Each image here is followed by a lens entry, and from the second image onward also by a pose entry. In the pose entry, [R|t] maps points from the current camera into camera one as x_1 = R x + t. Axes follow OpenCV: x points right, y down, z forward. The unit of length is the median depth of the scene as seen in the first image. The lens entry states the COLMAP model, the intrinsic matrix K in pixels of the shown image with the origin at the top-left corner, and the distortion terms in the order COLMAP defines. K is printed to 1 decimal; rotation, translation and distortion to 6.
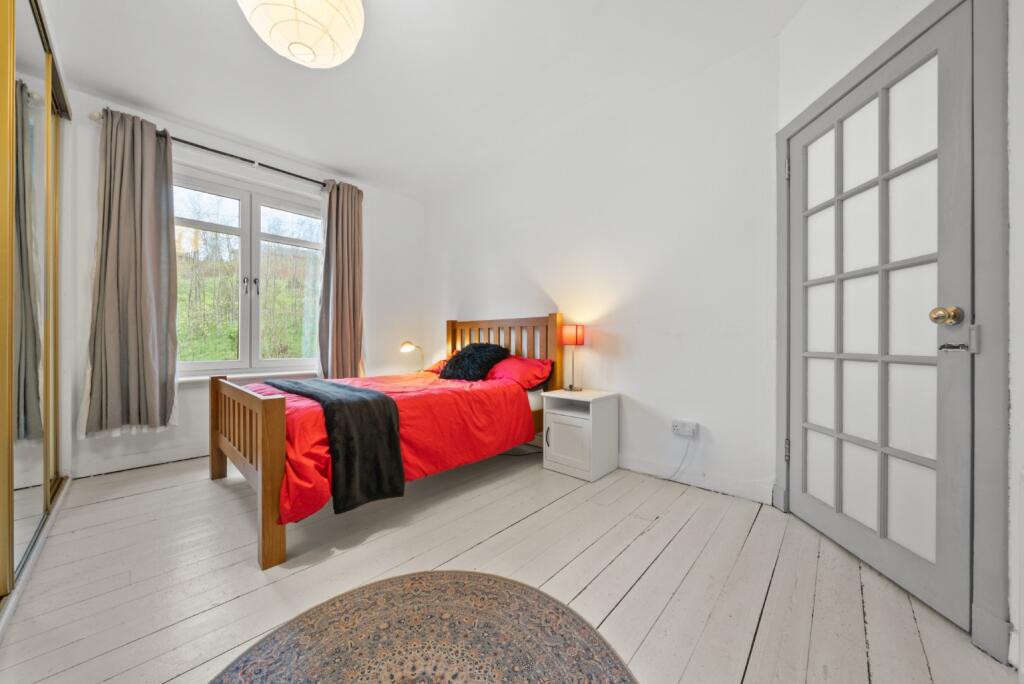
lens RADIAL K [[360.3, 0, 498.8], [0, 360.3, 342.1], [0, 0, 1]] dist [-0.000841, -0.000173]
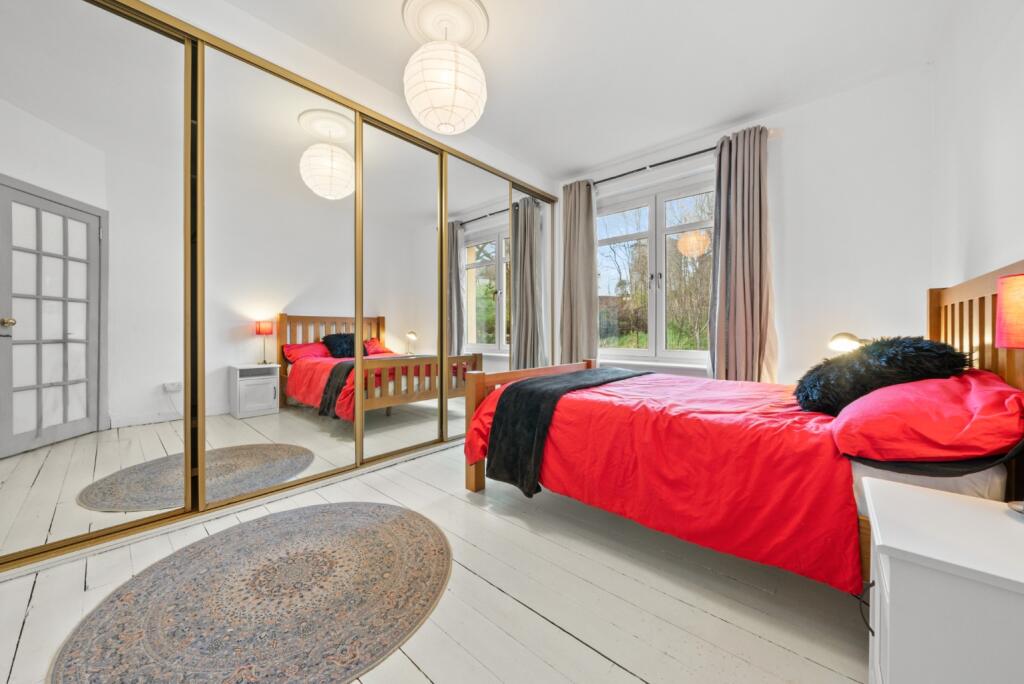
lens RADIAL K [[365.8, 0, 501.0], [0, 365.8, 330.5], [0, 0, 1]] dist [0.000066, -0.000022]
pose [[0.035759, -0.002071, -0.999358, 0.529338], [-0.005087, 0.999985, -0.002254, -0.004579], [0.999348, 0.005164, 0.035748, 0.683696]]
